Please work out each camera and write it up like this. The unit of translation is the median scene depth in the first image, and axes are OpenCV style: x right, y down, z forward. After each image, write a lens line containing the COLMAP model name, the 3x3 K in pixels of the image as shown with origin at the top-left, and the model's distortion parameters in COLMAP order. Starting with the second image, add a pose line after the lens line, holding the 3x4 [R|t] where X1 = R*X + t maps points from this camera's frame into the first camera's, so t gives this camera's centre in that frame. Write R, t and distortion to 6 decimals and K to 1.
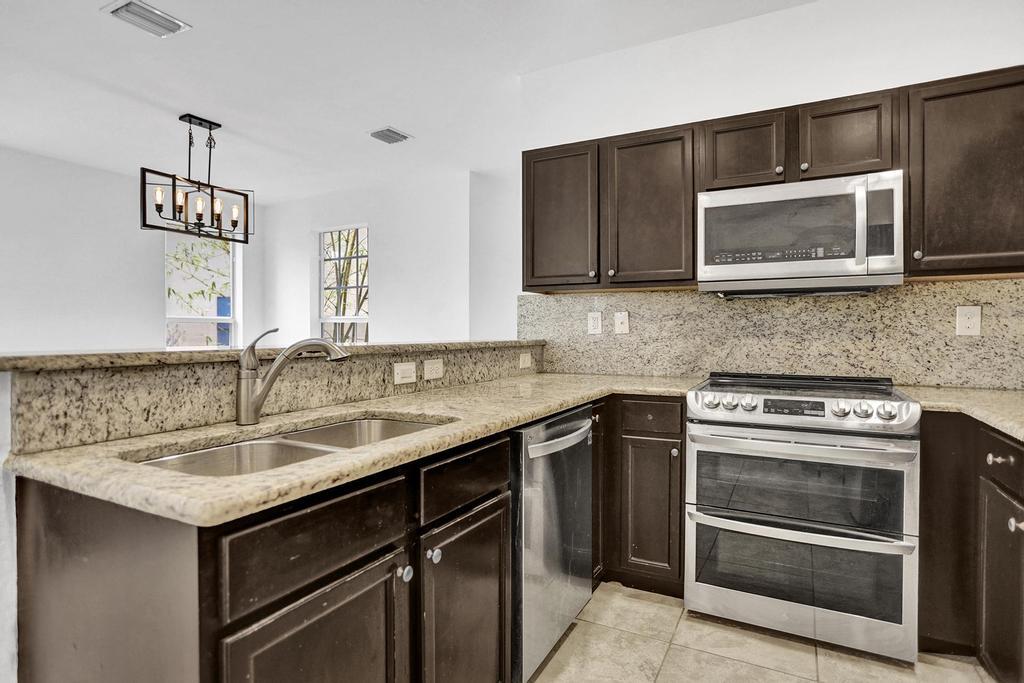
lens RADIAL K [[541.7, 0, 519.6], [0, 541.7, 332.9], [0, 0, 1]] dist [-0.003937, 0.000142]
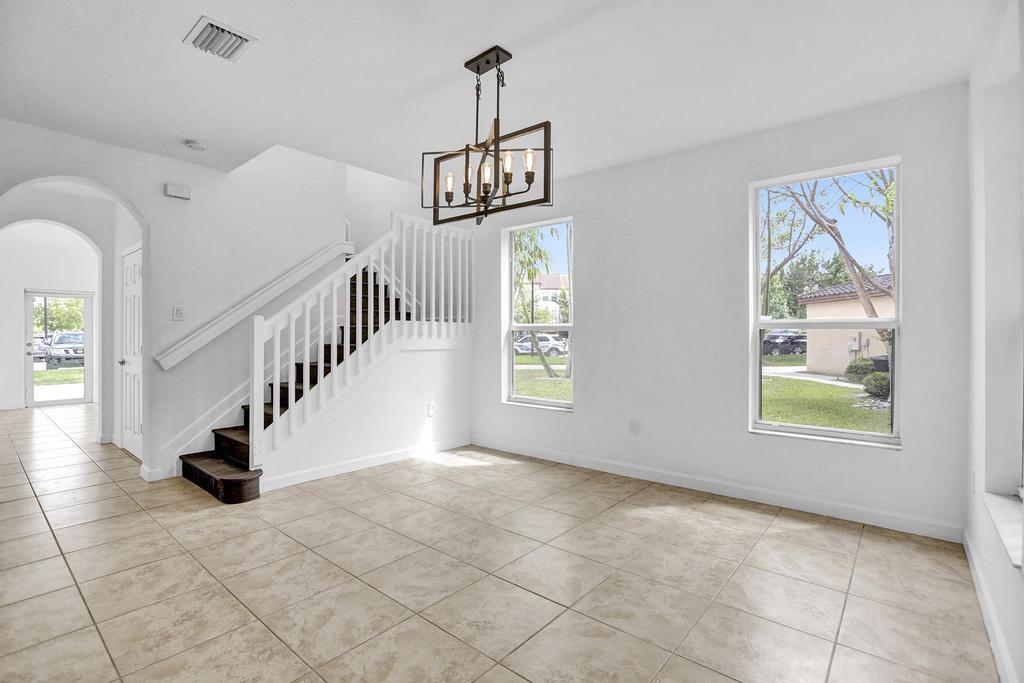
lens RADIAL K [[482.1, 0, 504.4], [0, 482.1, 335.2], [0, 0, 1]] dist [-0.049995, 0.017544]
pose [[-0.222694, 0.002228, -0.974886, 0.034625], [-0.004307, 0.999985, 0.003269, -0.020618], [0.974879, 0.004927, -0.222681, 1.225279]]
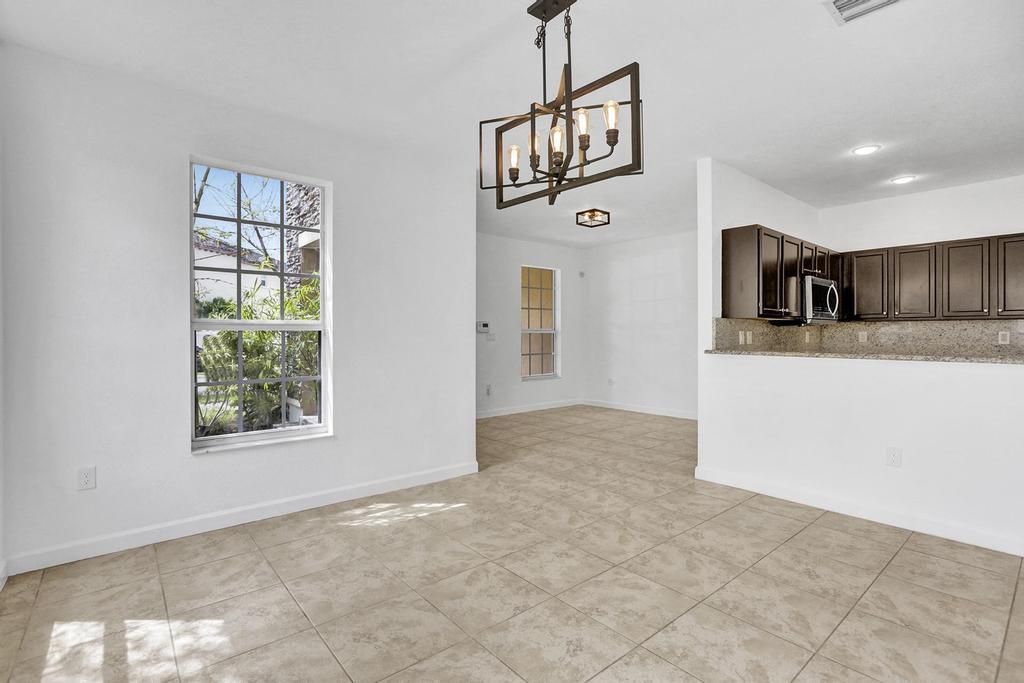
lens RADIAL K [[482.1, 0, 508.9], [0, 482.1, 325.1], [0, 0, 1]] dist [-0.049995, 0.017544]
pose [[0.379292, 0.015836, 0.925141, -1.158449], [0.002945, 0.999828, -0.018322, -0.024253], [-0.925272, 0.009674, 0.379180, 0.890326]]
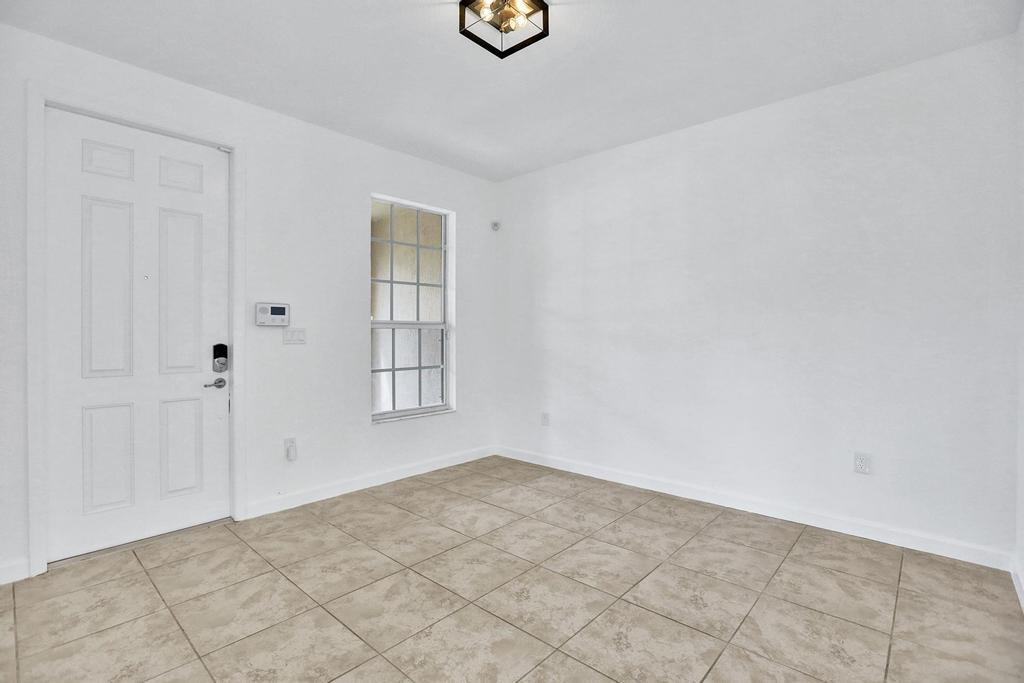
lens RADIAL K [[482.1, 0, 505.1], [0, 482.1, 332.2], [0, 0, 1]] dist [-0.049995, 0.017544]
pose [[0.246429, -0.004670, 0.969149, -0.161085], [0.000978, 0.999989, 0.004570, -0.023024], [-0.969160, -0.000178, 0.246431, 1.090695]]
